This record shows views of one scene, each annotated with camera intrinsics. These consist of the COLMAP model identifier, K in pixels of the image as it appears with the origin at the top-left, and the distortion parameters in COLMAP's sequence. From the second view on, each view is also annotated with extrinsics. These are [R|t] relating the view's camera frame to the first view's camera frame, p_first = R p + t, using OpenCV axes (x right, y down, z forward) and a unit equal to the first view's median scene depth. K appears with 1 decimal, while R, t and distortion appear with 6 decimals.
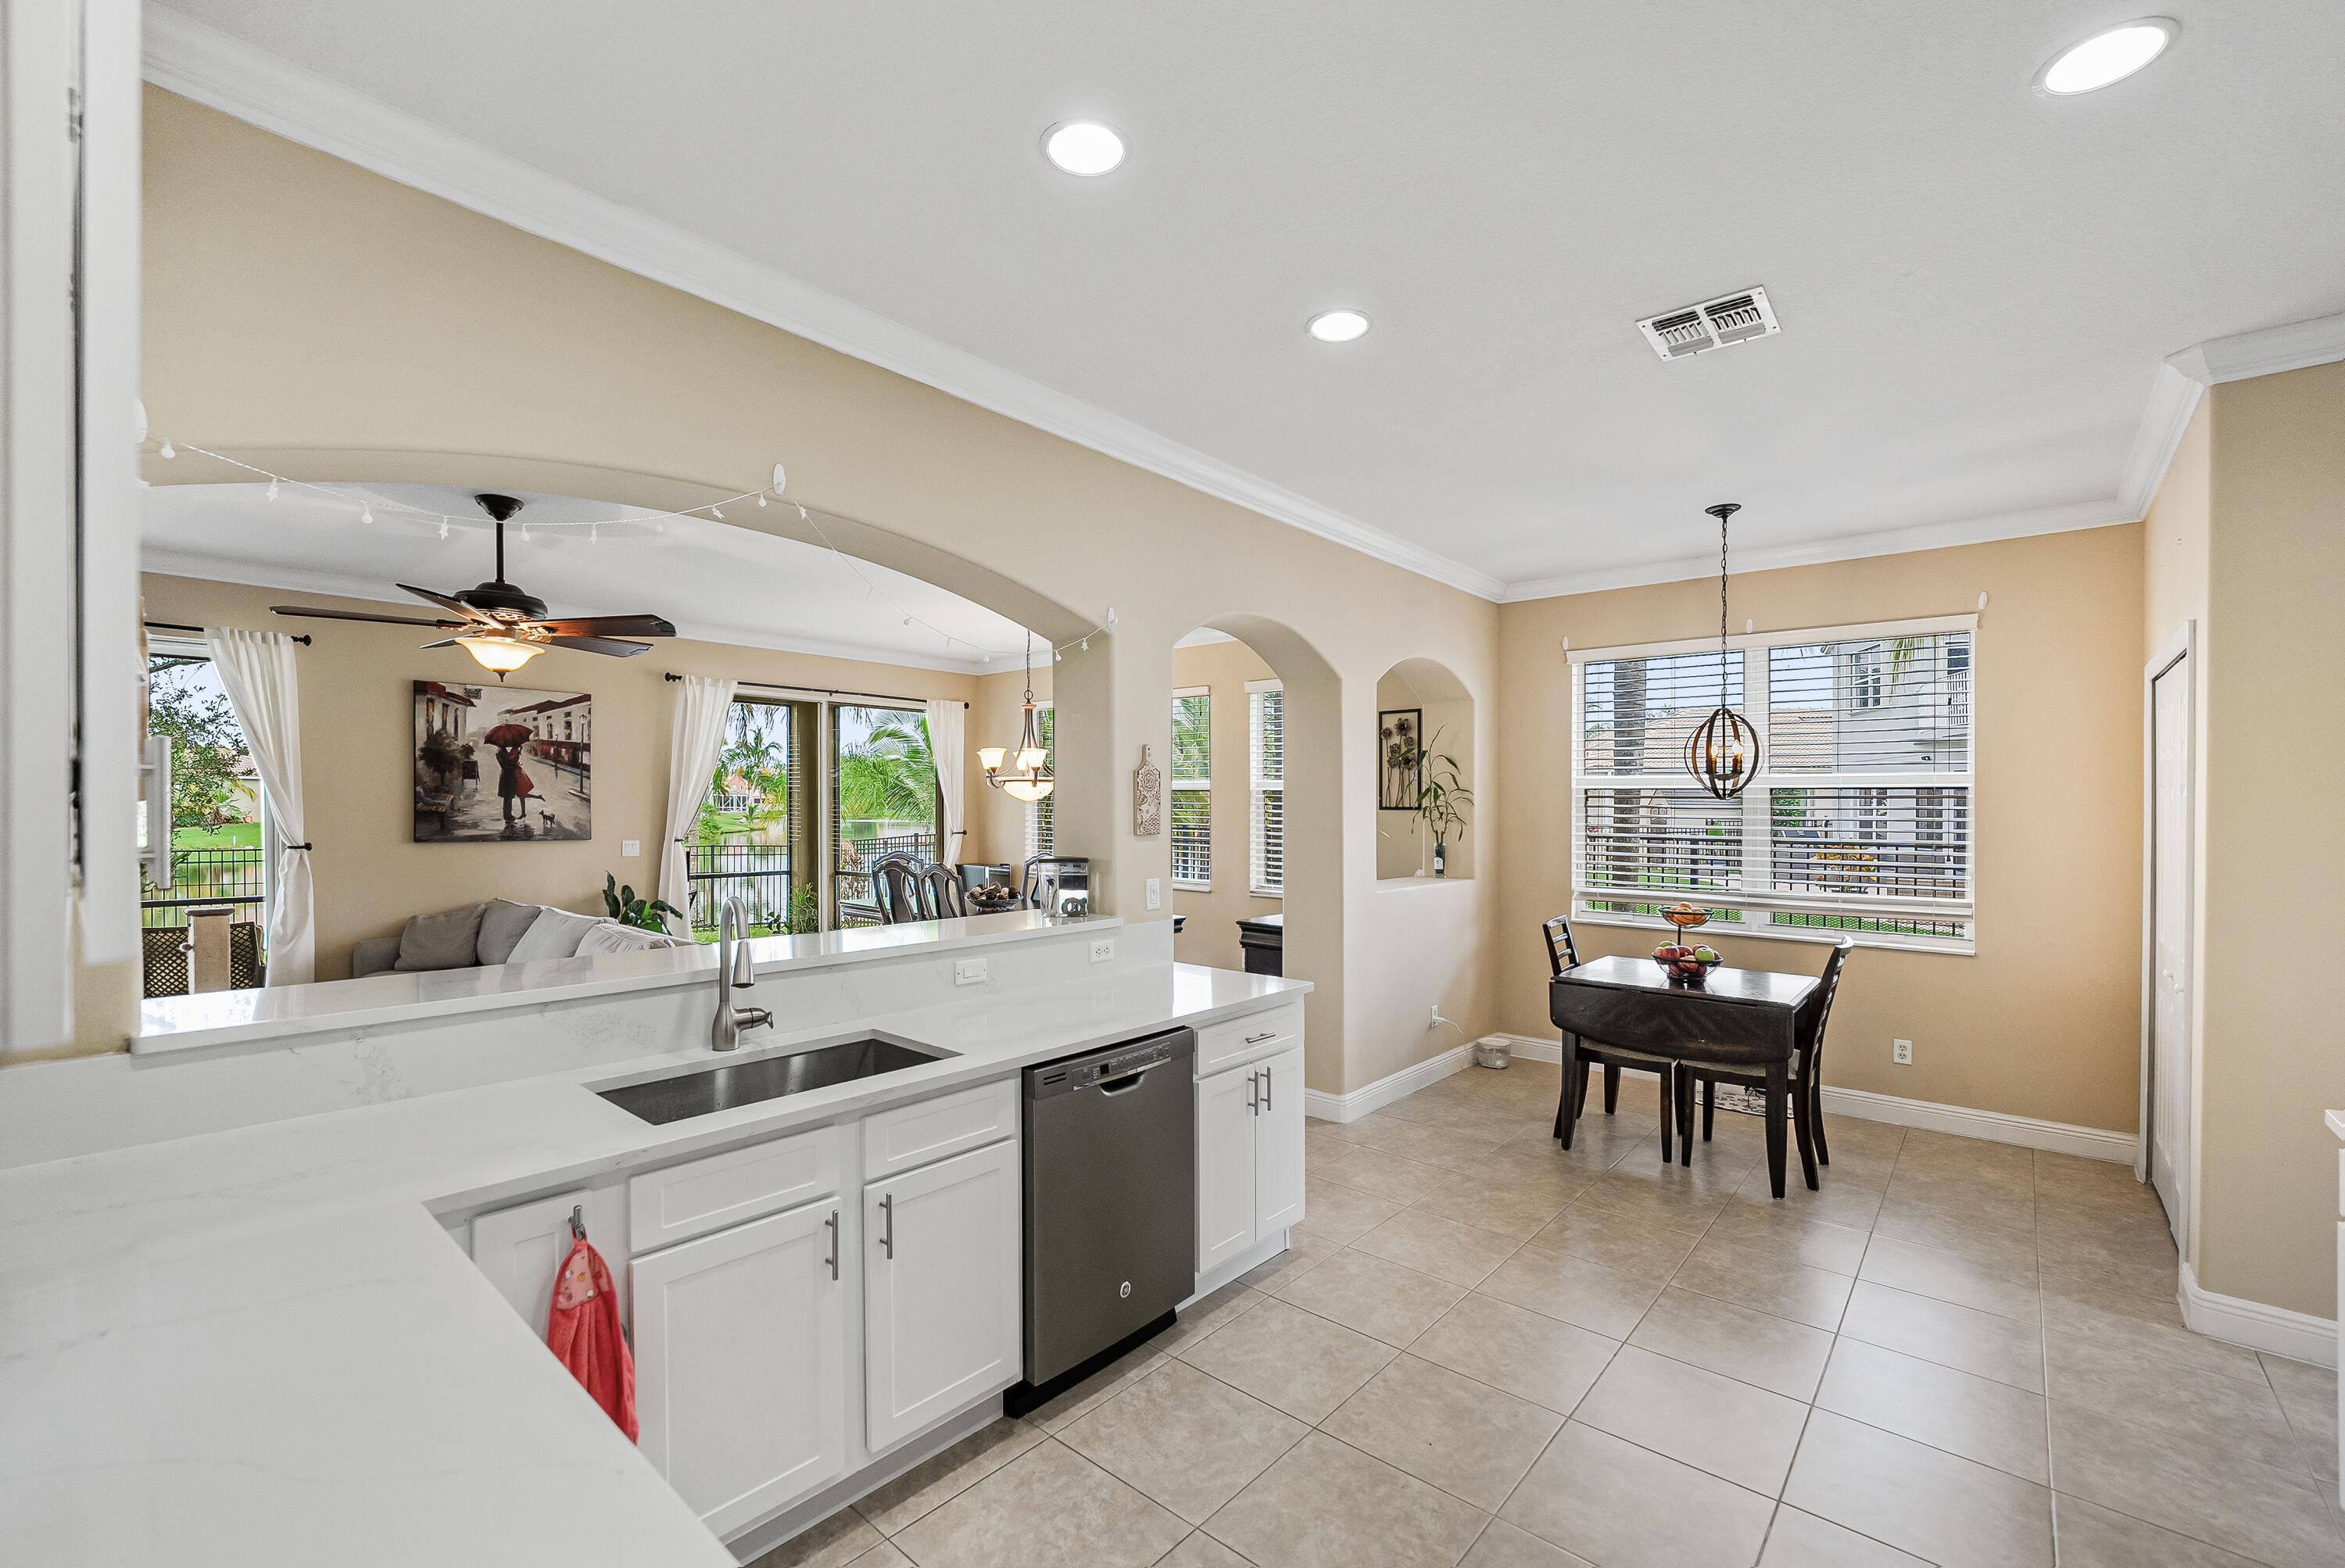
lens RADIAL K [[969.0, 0, 1174.2], [0, 969.0, 807.7], [0, 0, 1]] dist [-0.020316, -0.000053]
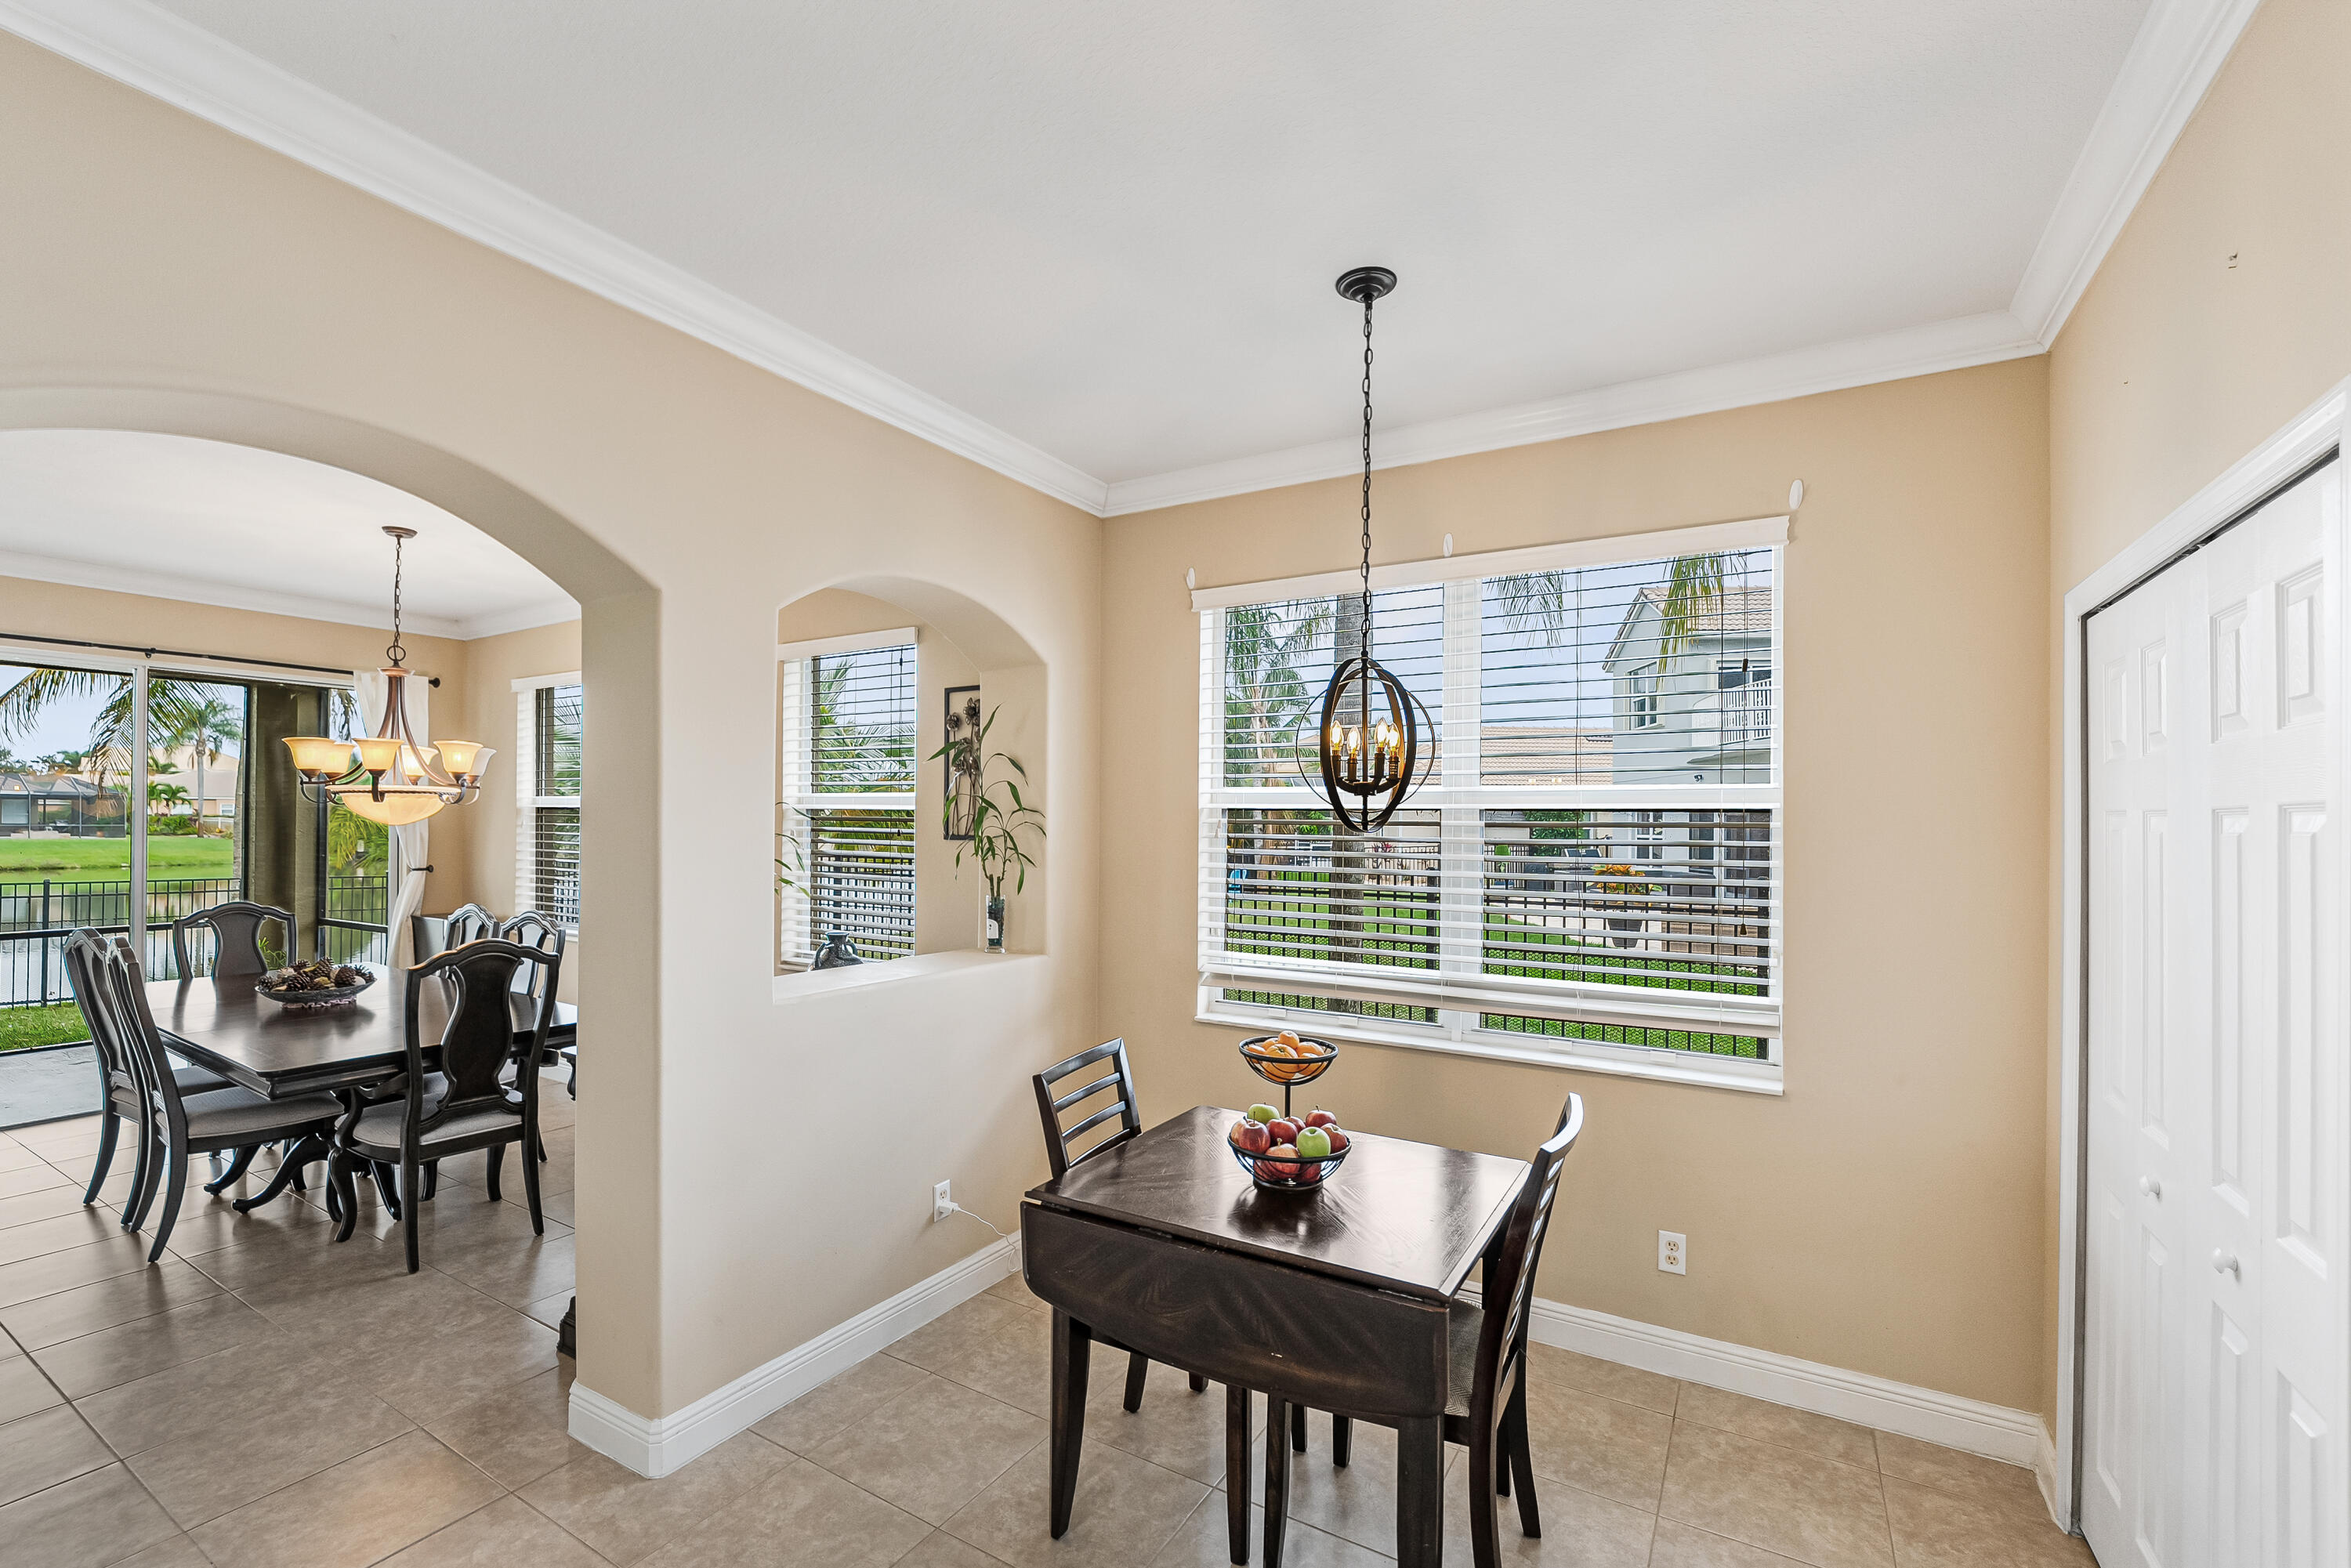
lens RADIAL K [[978.9, 0, 1184.0], [0, 978.9, 824.3], [0, 0, 1]] dist [-0.019451, 0.000582]
pose [[0.983756, 0.001504, 0.179505, 0.342095], [-0.001374, 0.999999, -0.000844, -0.010696], [-0.179506, 0.000584, 0.983757, 0.444901]]
